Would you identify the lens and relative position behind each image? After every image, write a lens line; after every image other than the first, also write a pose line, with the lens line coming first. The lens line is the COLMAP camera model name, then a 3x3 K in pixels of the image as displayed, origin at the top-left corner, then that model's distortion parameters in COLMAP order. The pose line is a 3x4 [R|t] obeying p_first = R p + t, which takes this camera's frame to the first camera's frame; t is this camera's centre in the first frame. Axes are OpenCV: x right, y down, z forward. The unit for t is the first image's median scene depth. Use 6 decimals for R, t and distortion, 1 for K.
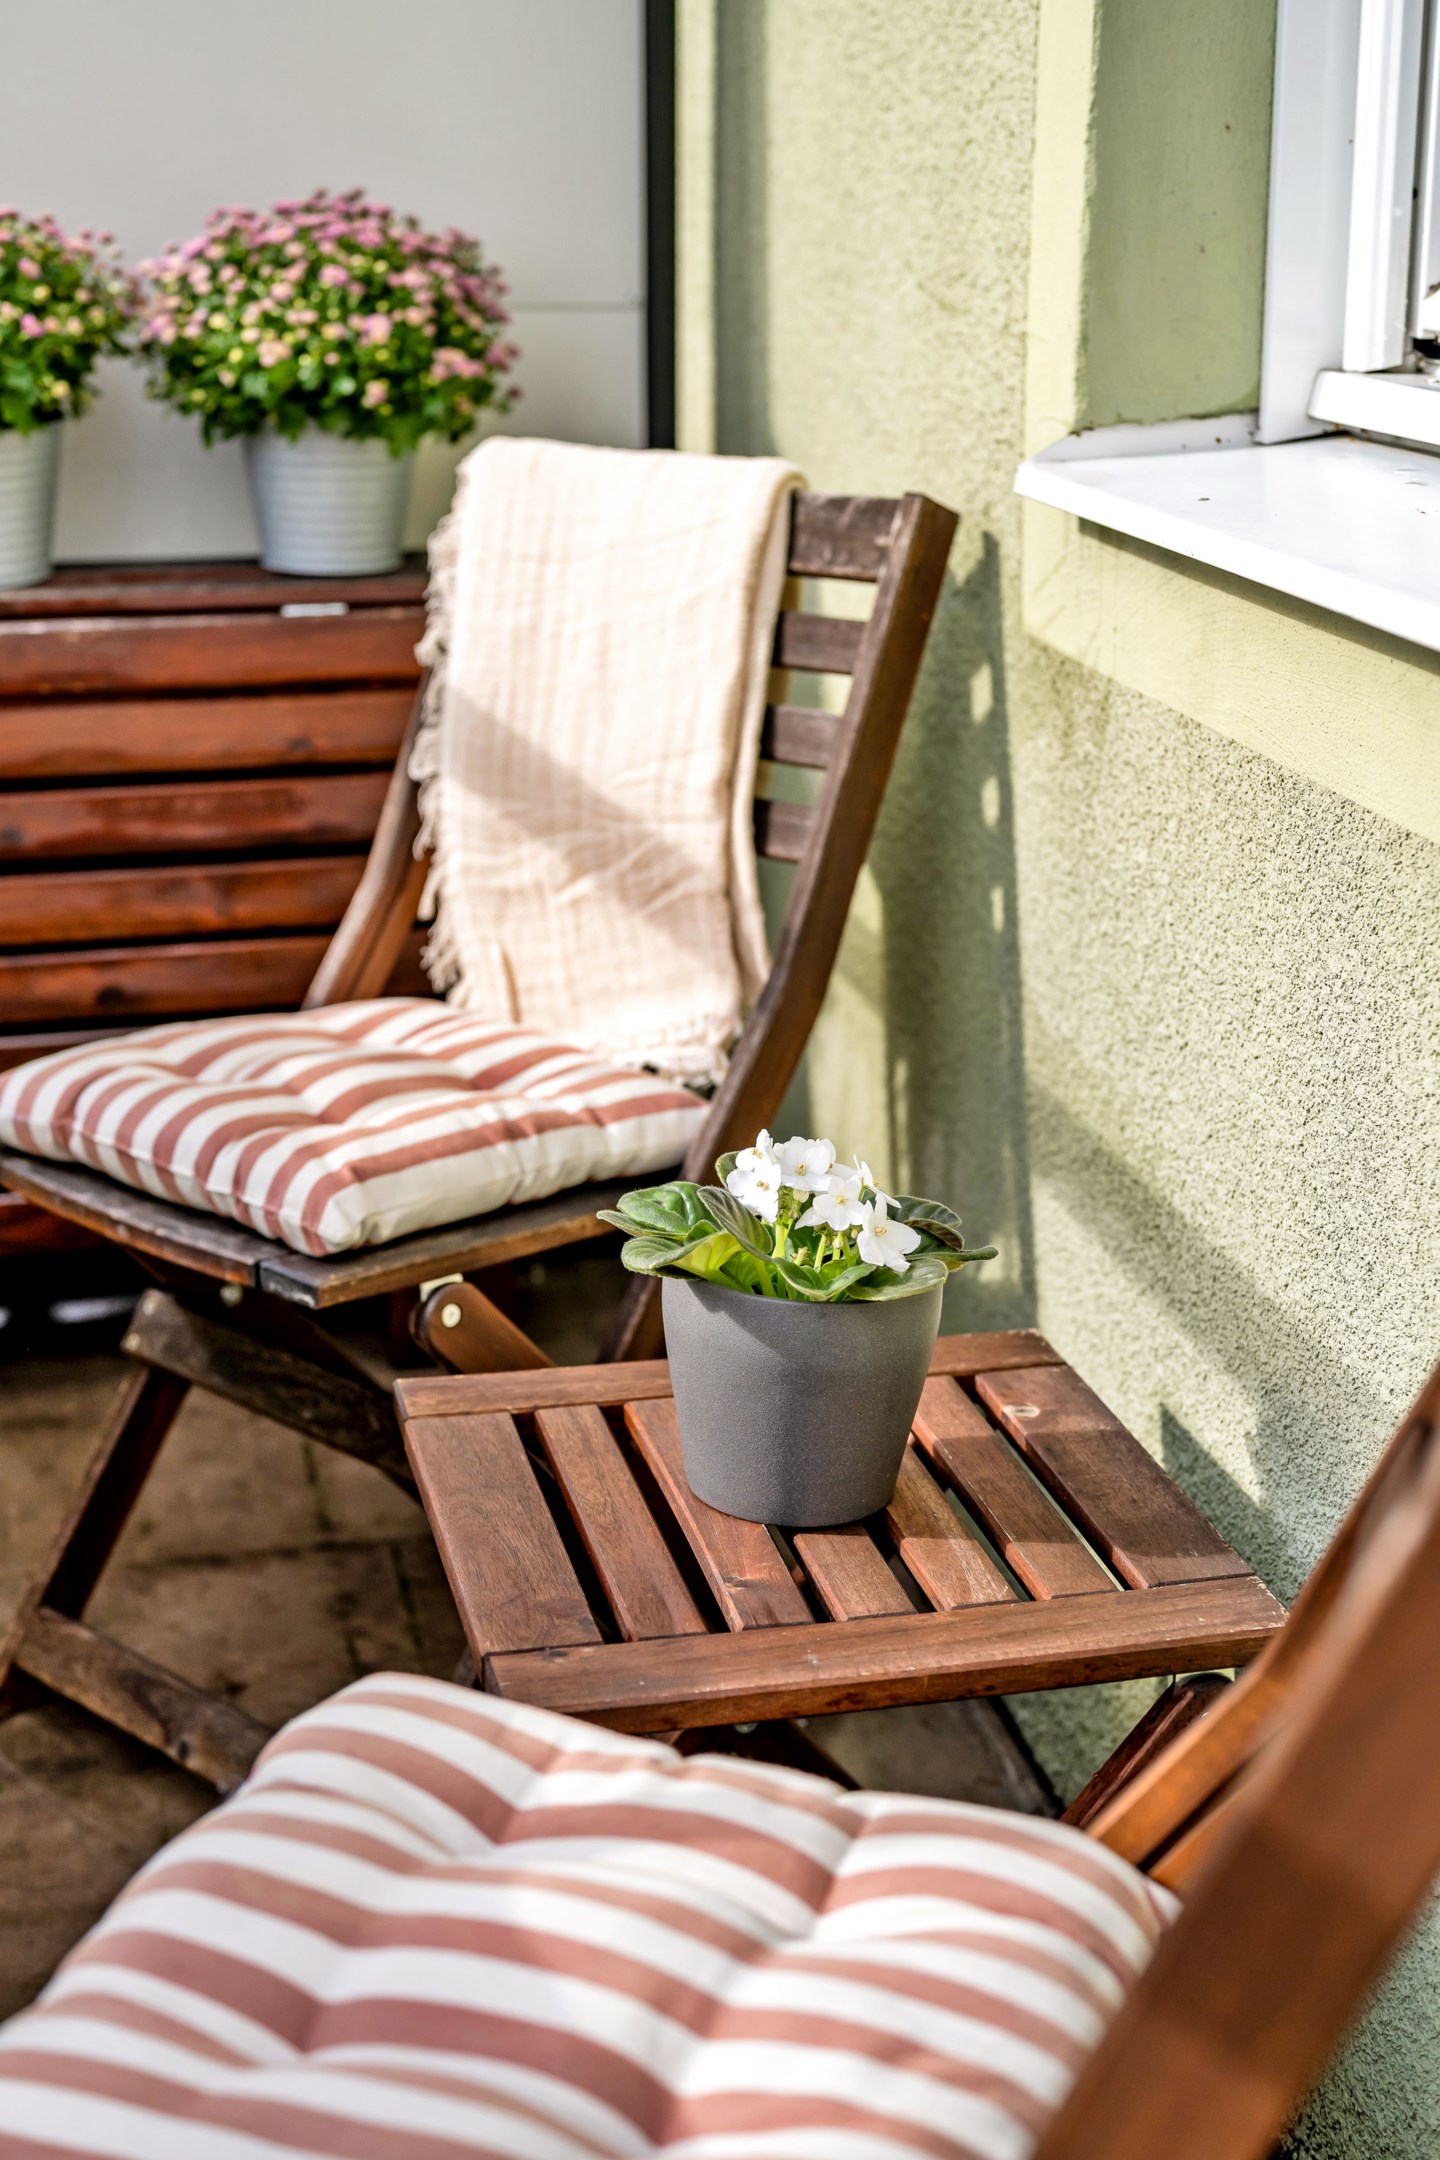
lens RADIAL K [[3111.9, 0, 720.0], [0, 3111.9, 1080.0], [0, 0, 1]] dist [-0.011754, -0.026382]
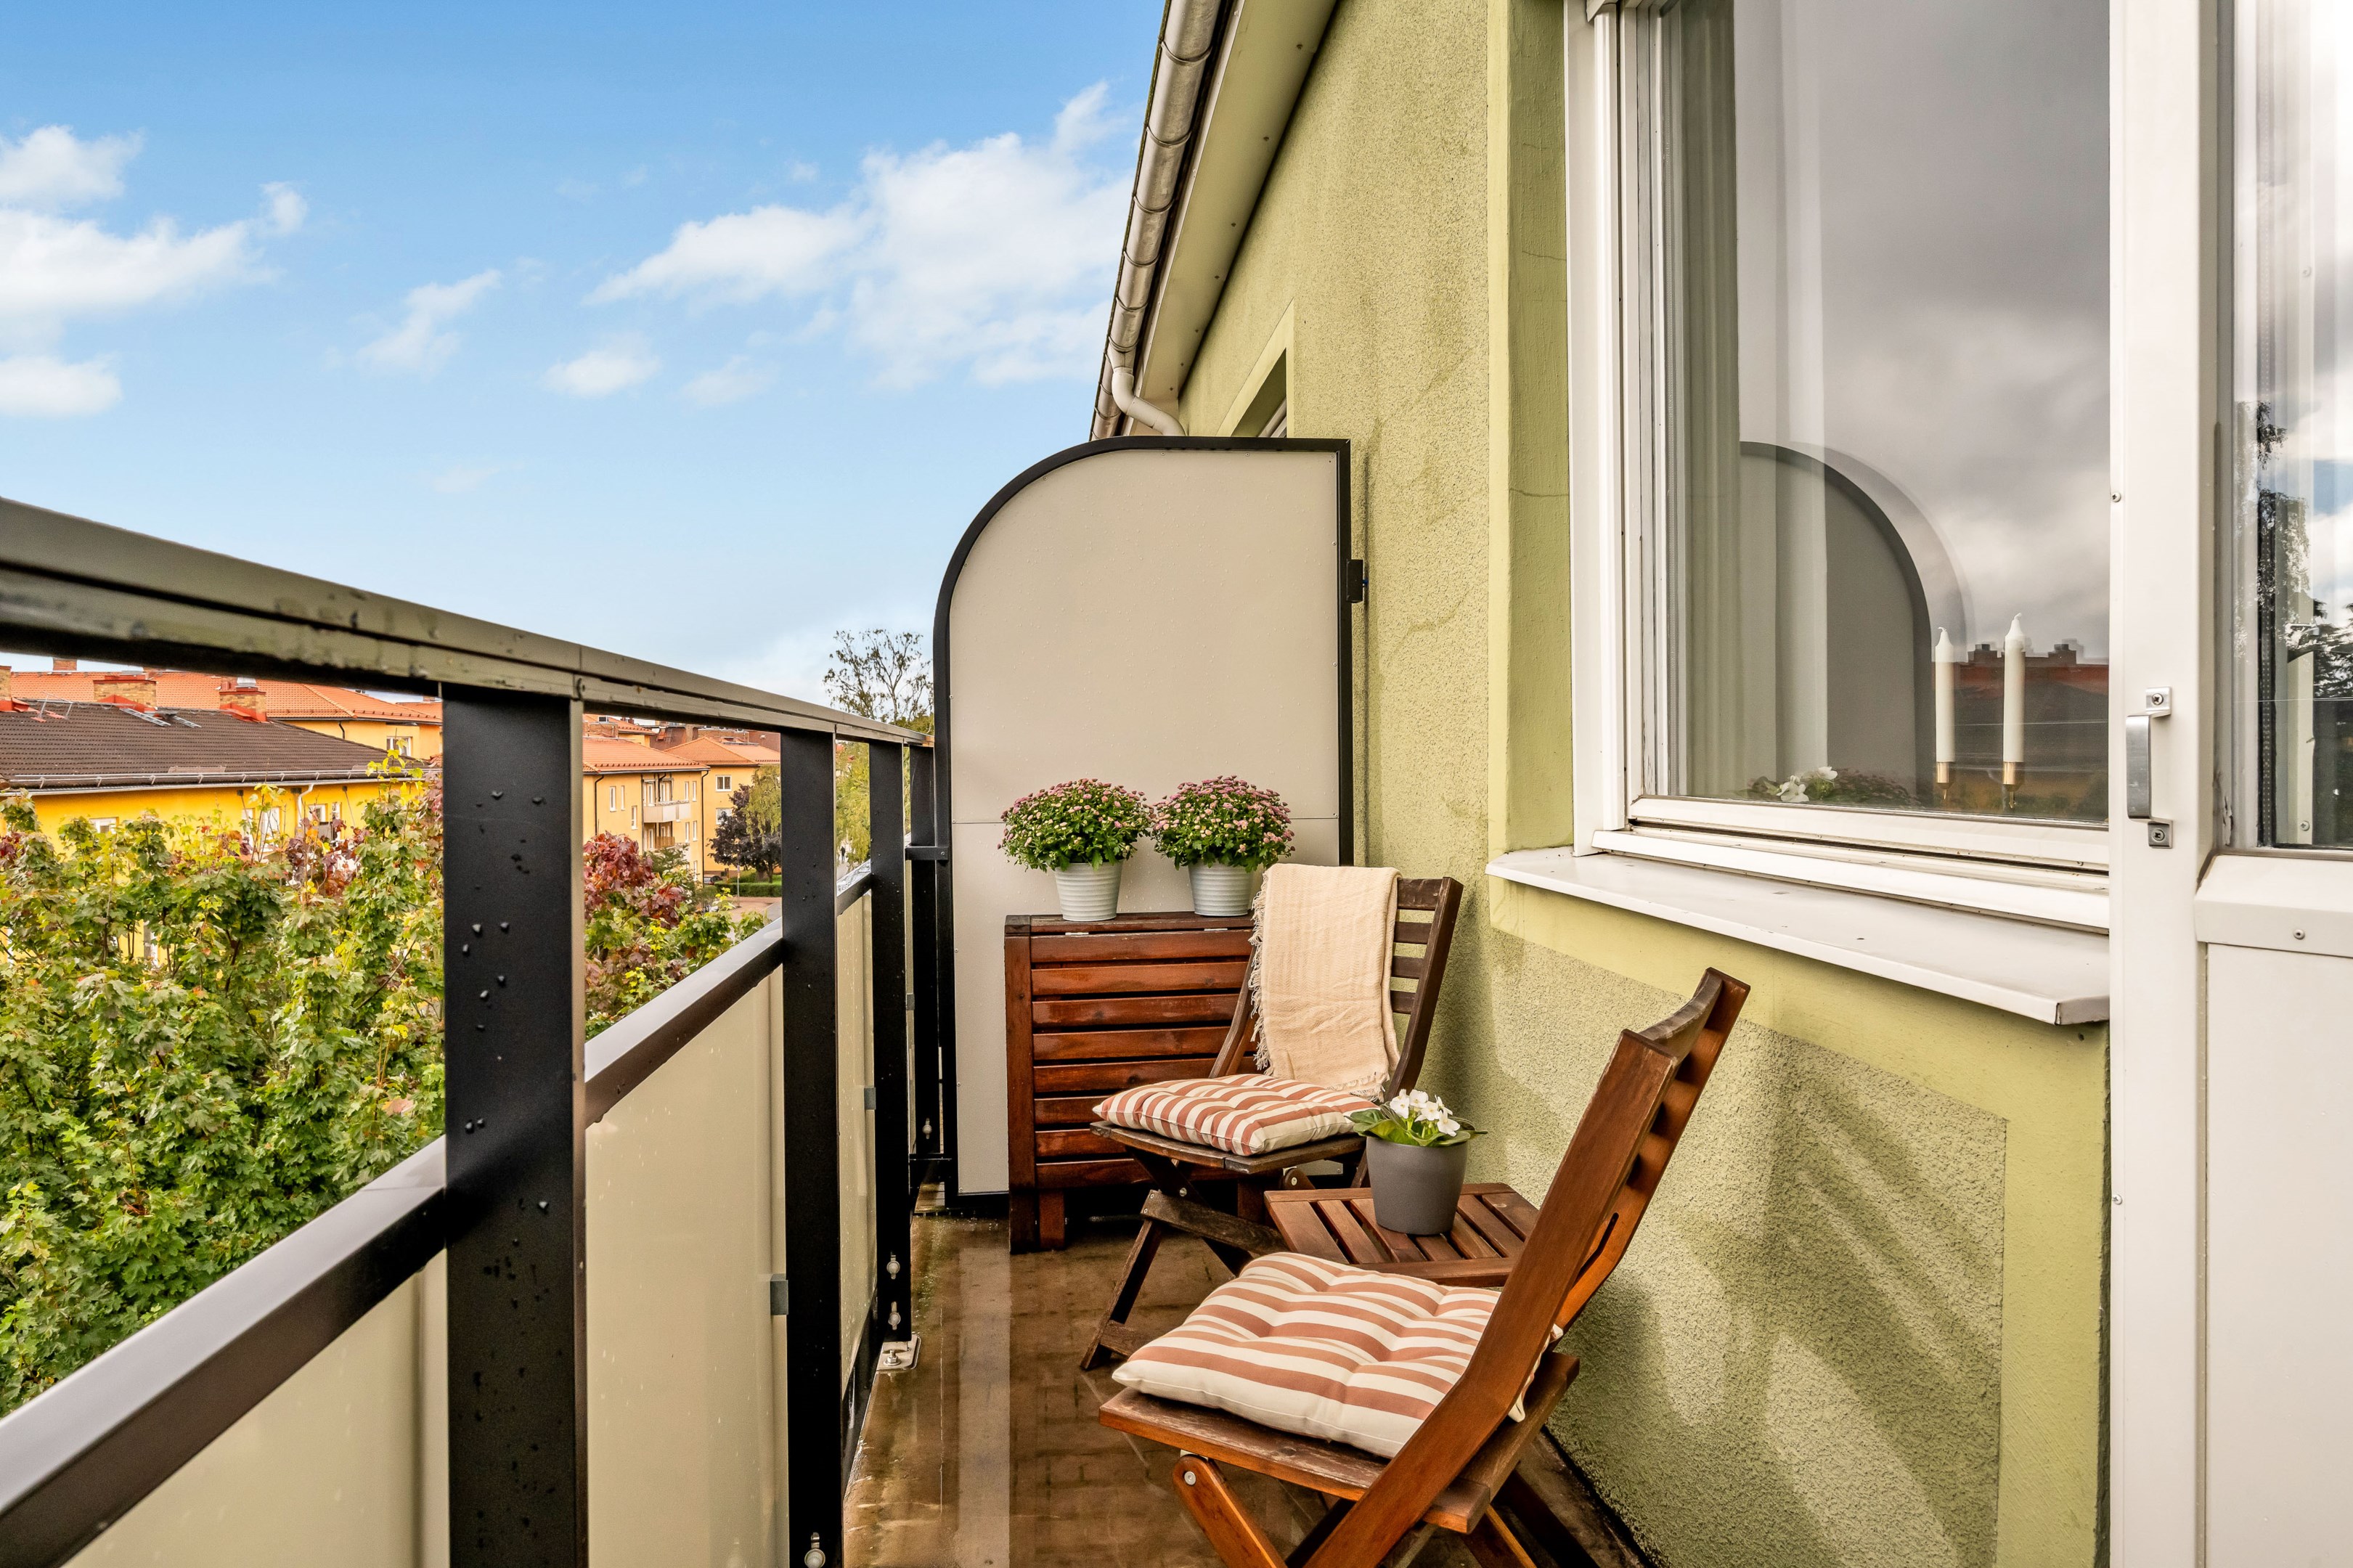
lens RADIAL K [[1484.3, 0, 1176.5], [0, 1484.3, 784.0], [0, 0, 1]] dist [-0.001715, -0.003054]
pose [[0.993501, -0.011807, -0.113213, -0.023336], [-0.019951, 0.961147, -0.275314, 0.087113], [0.112065, 0.275783, 0.954665, -0.266547]]
